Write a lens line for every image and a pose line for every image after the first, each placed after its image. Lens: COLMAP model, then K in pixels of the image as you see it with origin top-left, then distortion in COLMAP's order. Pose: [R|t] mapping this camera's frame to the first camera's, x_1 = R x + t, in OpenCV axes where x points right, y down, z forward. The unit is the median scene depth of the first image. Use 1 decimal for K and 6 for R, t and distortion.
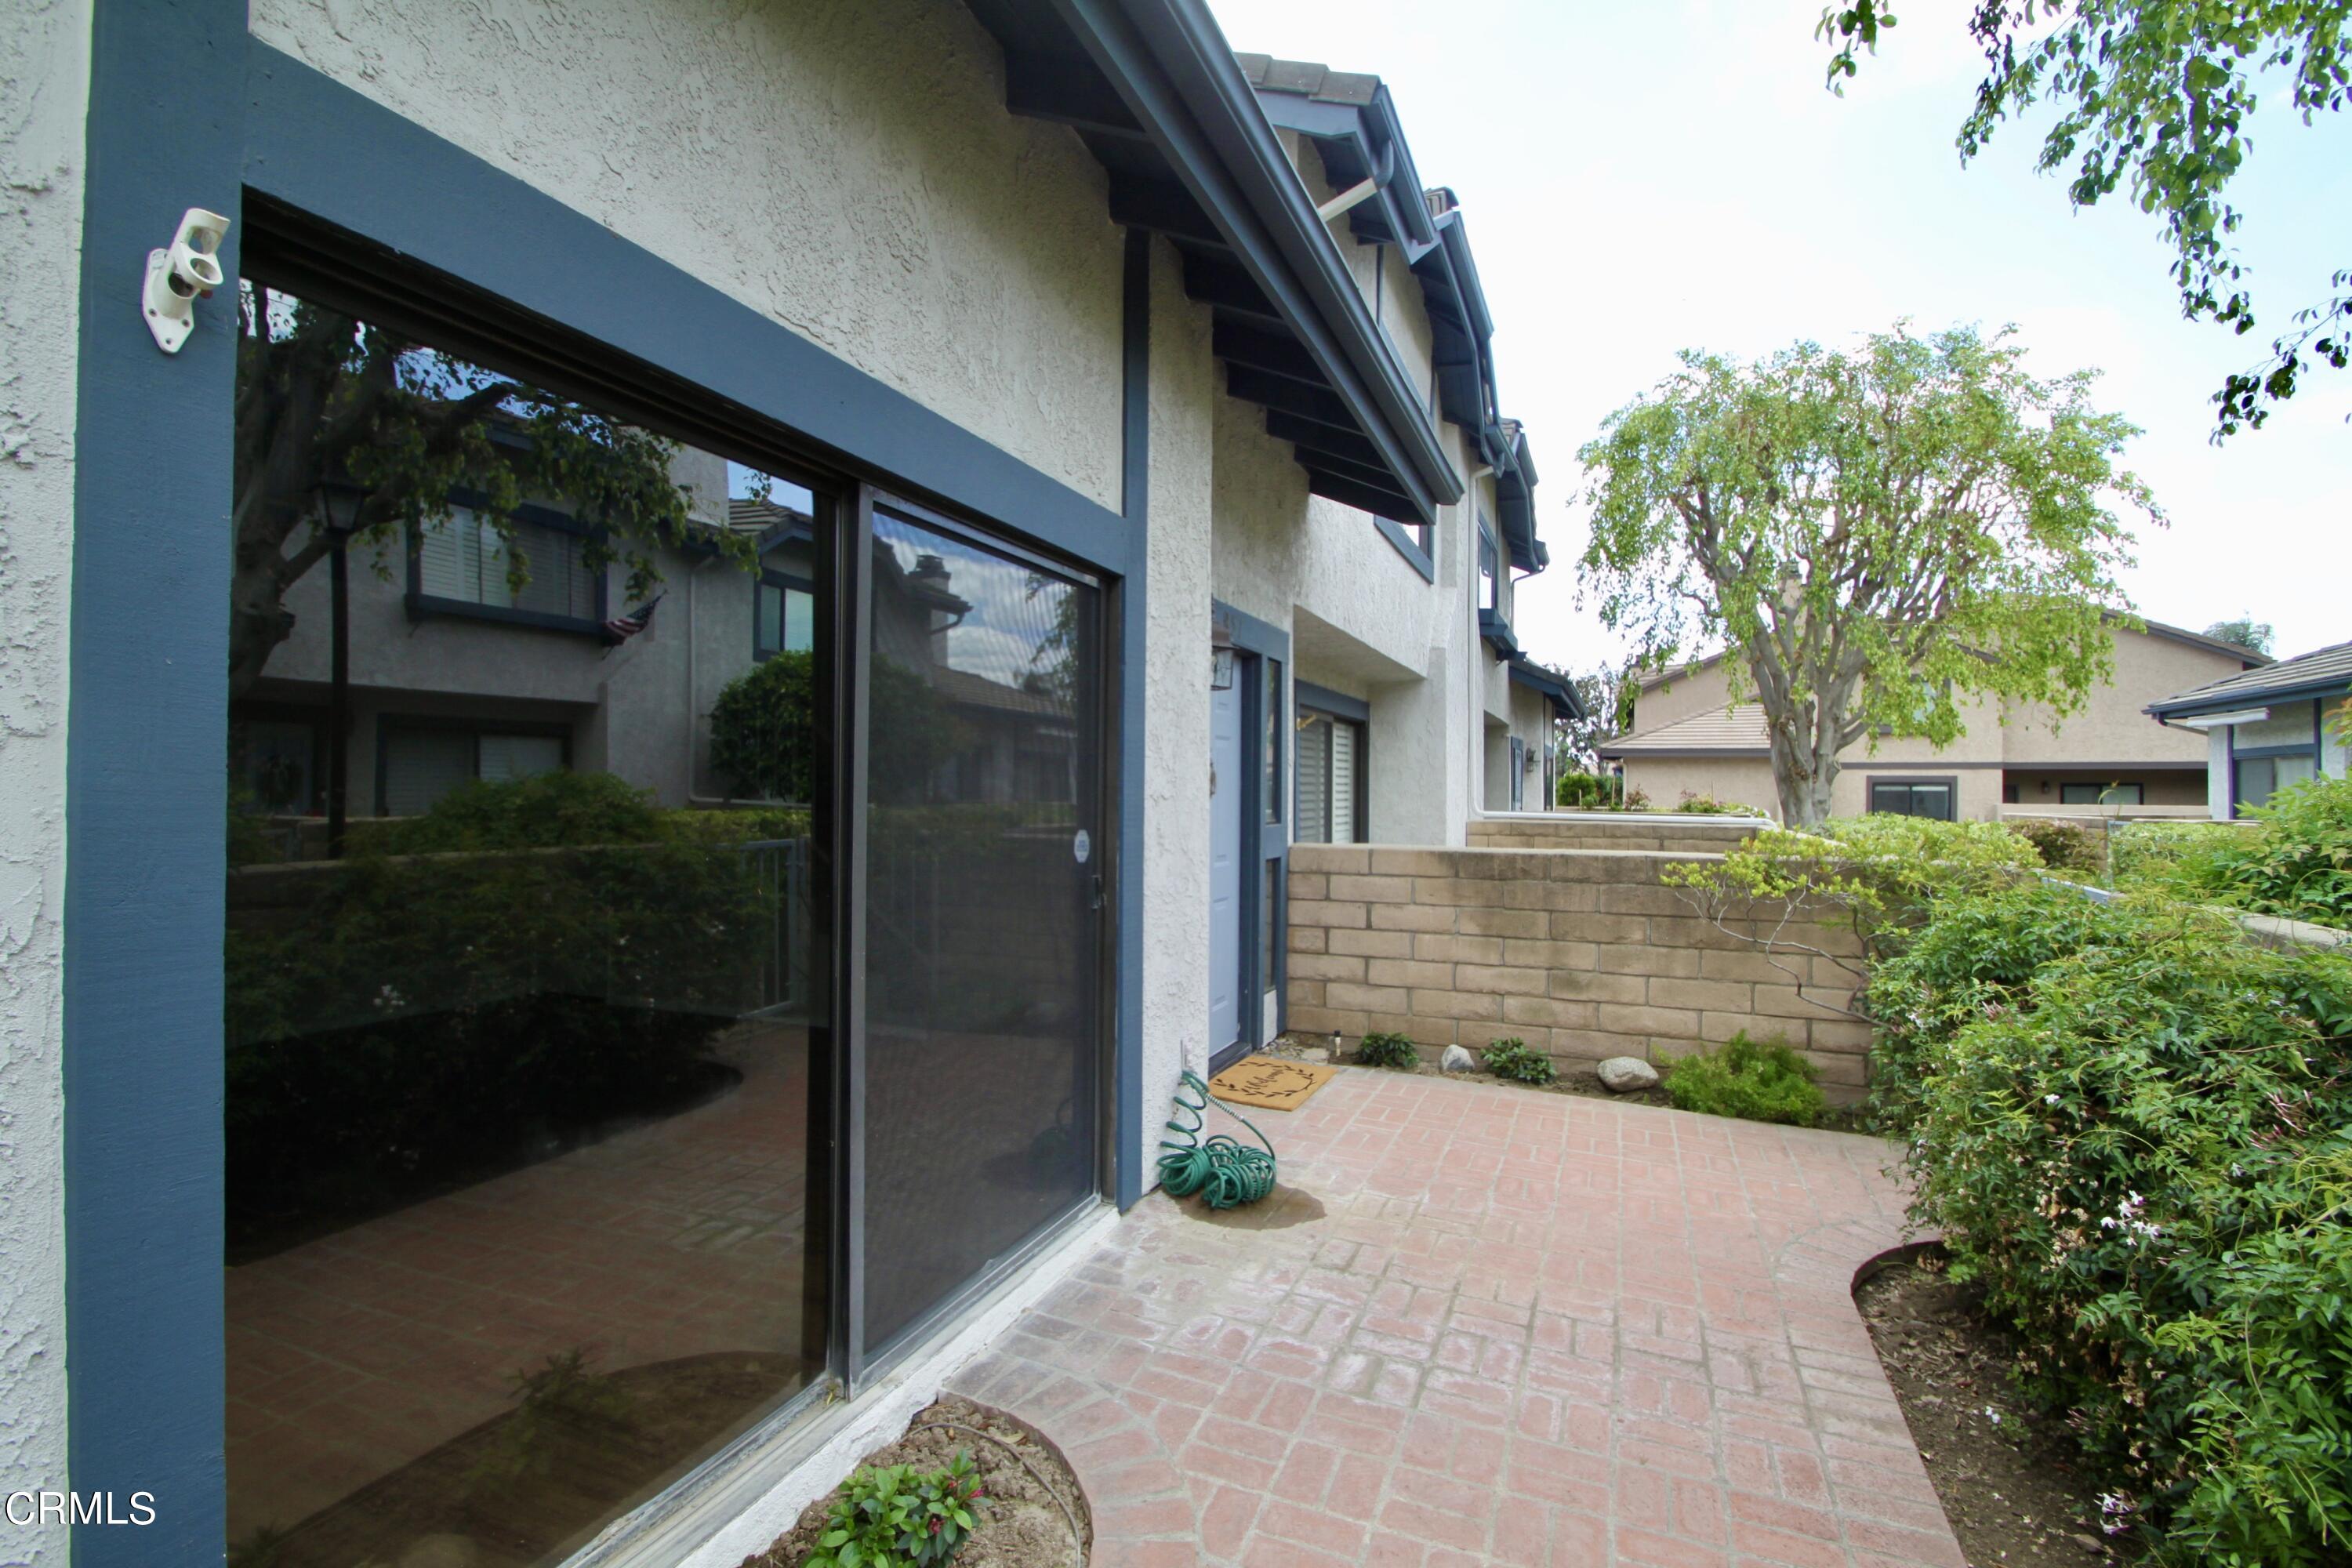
lens RADIAL K [[1080.3, 0, 1170.2], [0, 1080.3, 779.5], [0, 0, 1]] dist [0.000342, -0.011430]
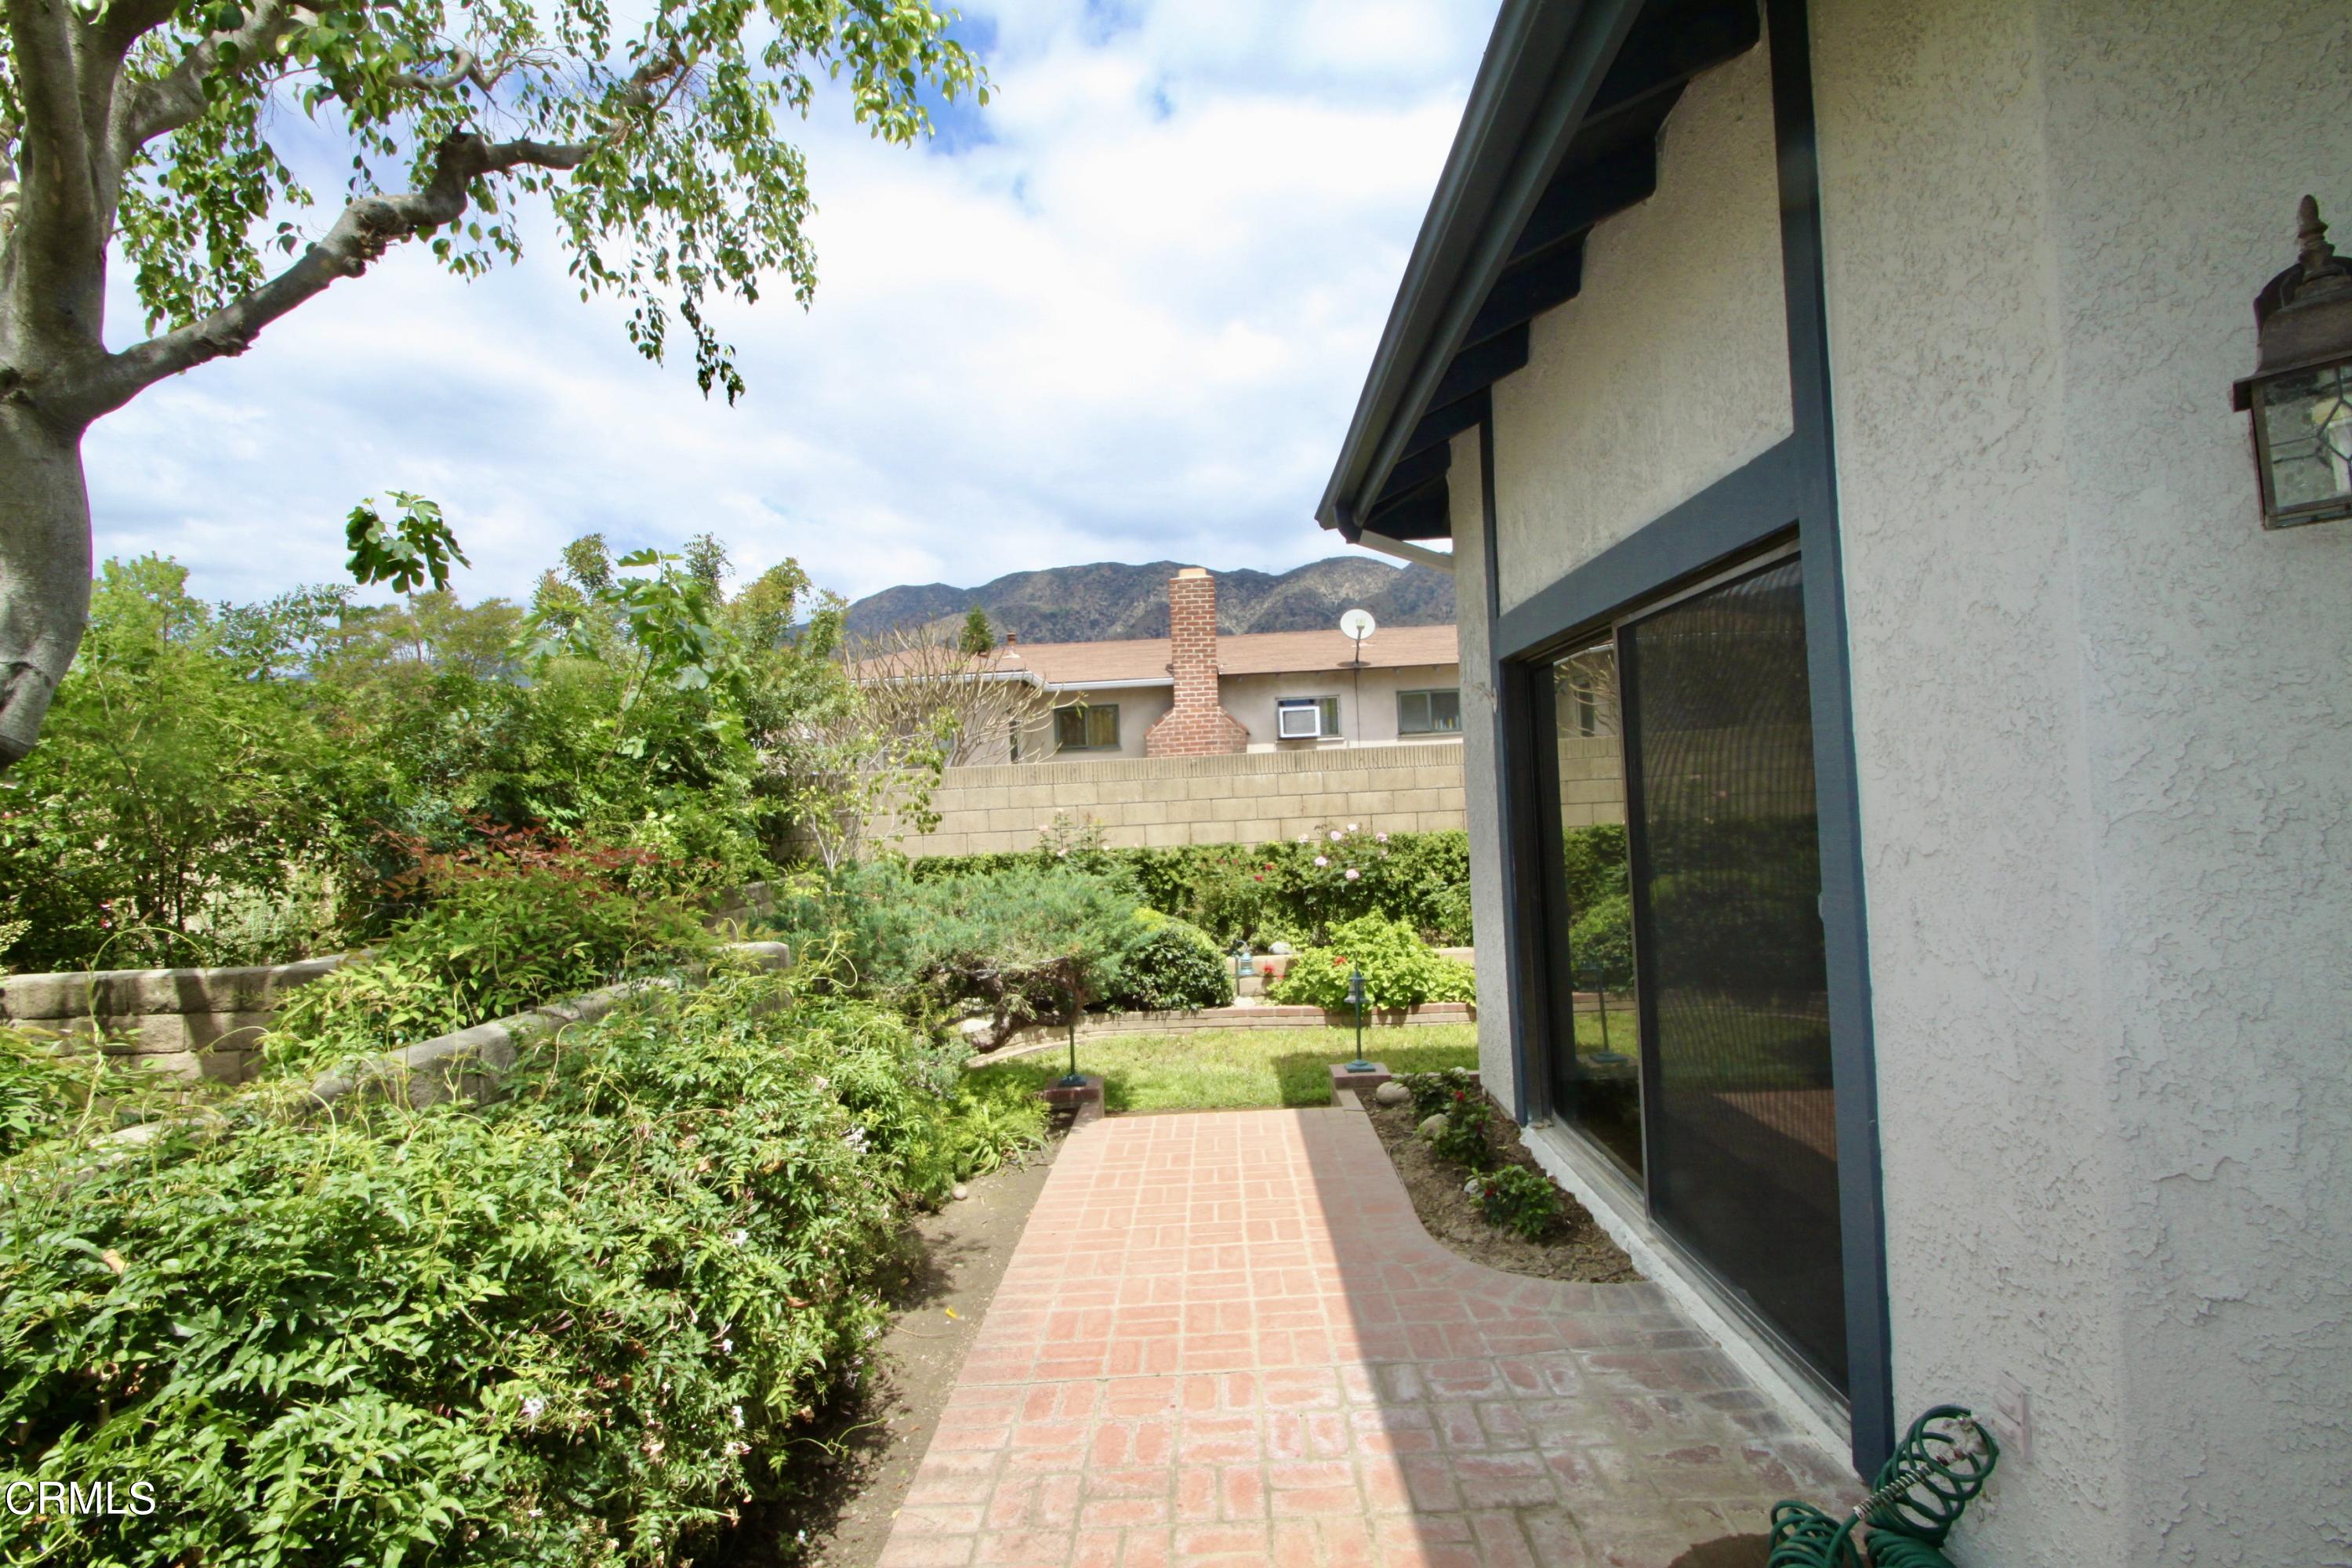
lens RADIAL K [[1080.3, 0, 1174.9], [0, 1080.3, 782.2], [0, 0, 1]] dist [0.000342, -0.011430]
pose [[-0.929329, 0.037392, -0.367356, 0.714287], [0.048266, 0.998625, -0.020455, -0.036115], [0.366086, -0.036740, -0.929856, 1.840984]]
